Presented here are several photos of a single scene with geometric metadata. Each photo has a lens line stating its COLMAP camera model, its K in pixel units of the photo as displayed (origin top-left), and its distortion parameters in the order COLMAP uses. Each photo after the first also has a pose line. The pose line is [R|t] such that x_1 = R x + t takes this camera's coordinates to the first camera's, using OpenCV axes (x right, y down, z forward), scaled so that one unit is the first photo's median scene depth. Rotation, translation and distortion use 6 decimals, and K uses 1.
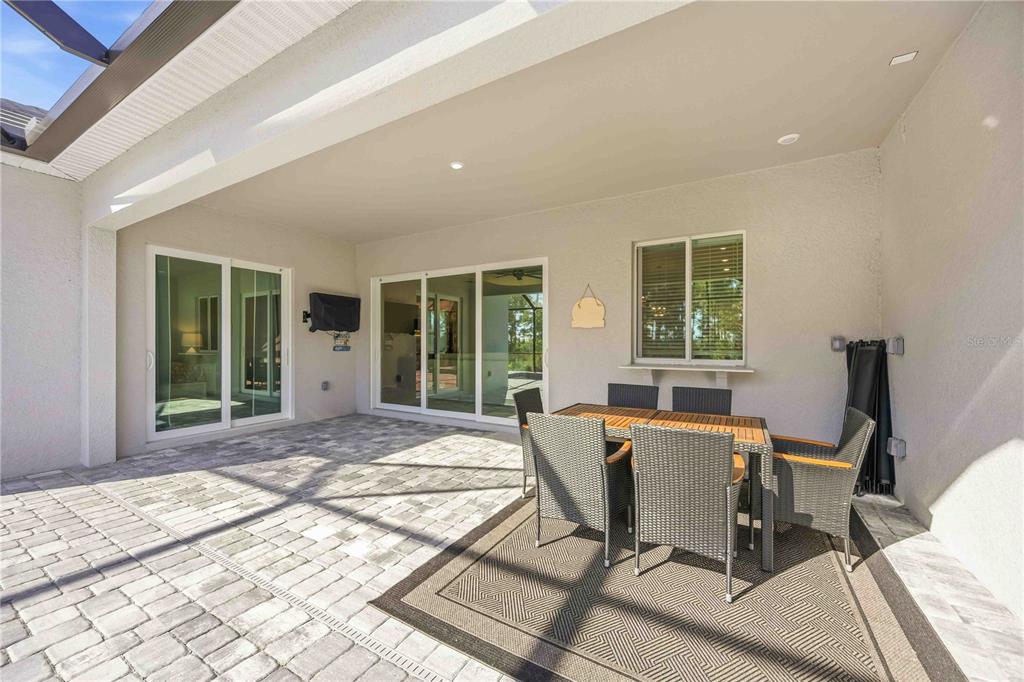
lens RADIAL K [[393.2, 0, 513.7], [0, 393.2, 342.7], [0, 0, 1]] dist [-0.001807, -0.000199]
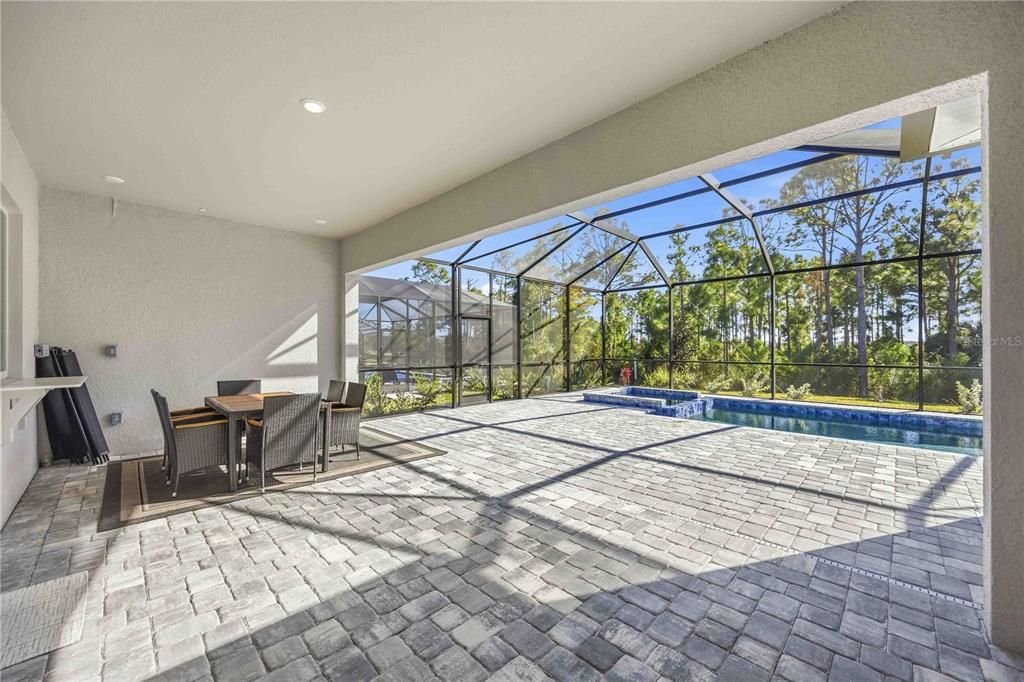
lens RADIAL K [[393.2, 0, 510.5], [0, 393.2, 346.1], [0, 0, 1]] dist [-0.001807, -0.000199]
pose [[-0.964928, 0.004765, 0.262471, -0.821325], [0.003392, 0.999978, -0.005683, 0.001523], [-0.262492, -0.004594, -0.964923, 1.926208]]
